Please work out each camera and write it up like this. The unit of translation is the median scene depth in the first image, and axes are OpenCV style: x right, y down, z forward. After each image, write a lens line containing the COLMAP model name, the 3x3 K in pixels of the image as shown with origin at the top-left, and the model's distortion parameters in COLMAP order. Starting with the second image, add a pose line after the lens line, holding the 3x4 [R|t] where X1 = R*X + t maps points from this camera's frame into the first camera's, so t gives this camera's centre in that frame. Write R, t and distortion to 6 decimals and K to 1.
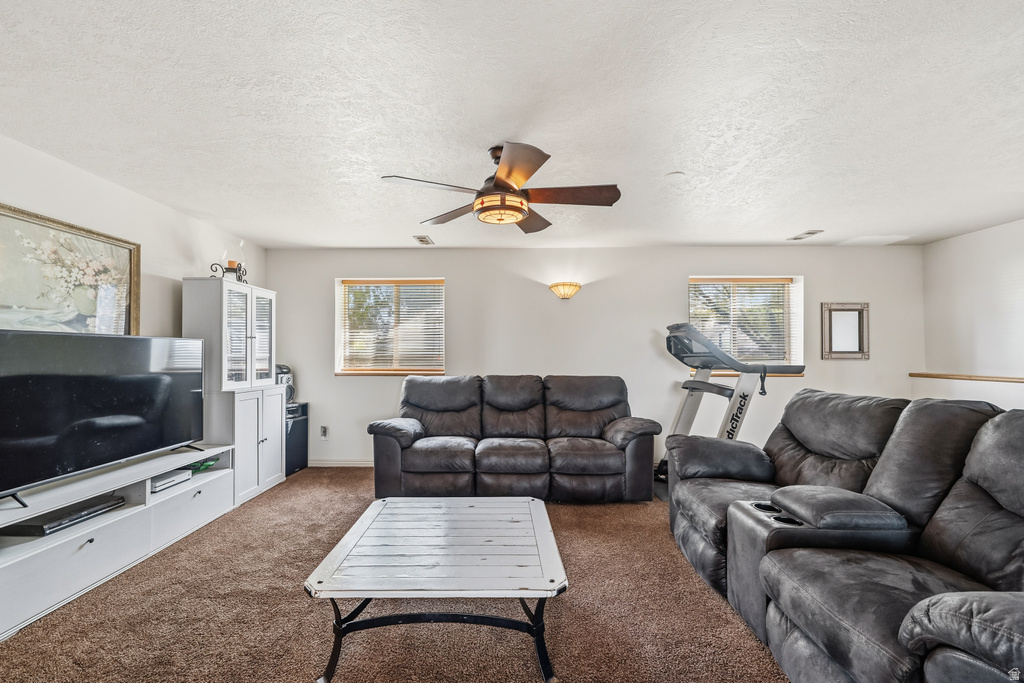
lens RADIAL K [[416.4, 0, 506.5], [0, 416.4, 347.2], [0, 0, 1]] dist [-0.002112, -0.000054]
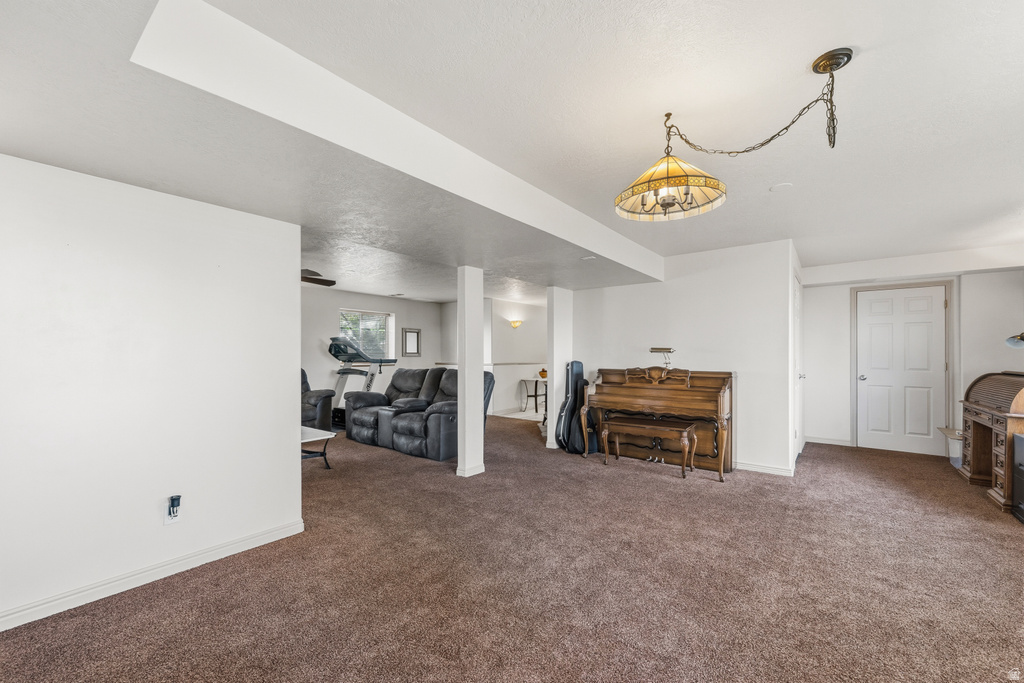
lens RADIAL K [[416.4, 0, 508.0], [0, 416.4, 349.2], [0, 0, 1]] dist [-0.002112, -0.000054]
pose [[0.606677, 0.006974, 0.794918, -0.663512], [-0.012588, 0.999920, 0.000835, -0.017570], [-0.794849, -0.010513, 0.606716, -0.782402]]
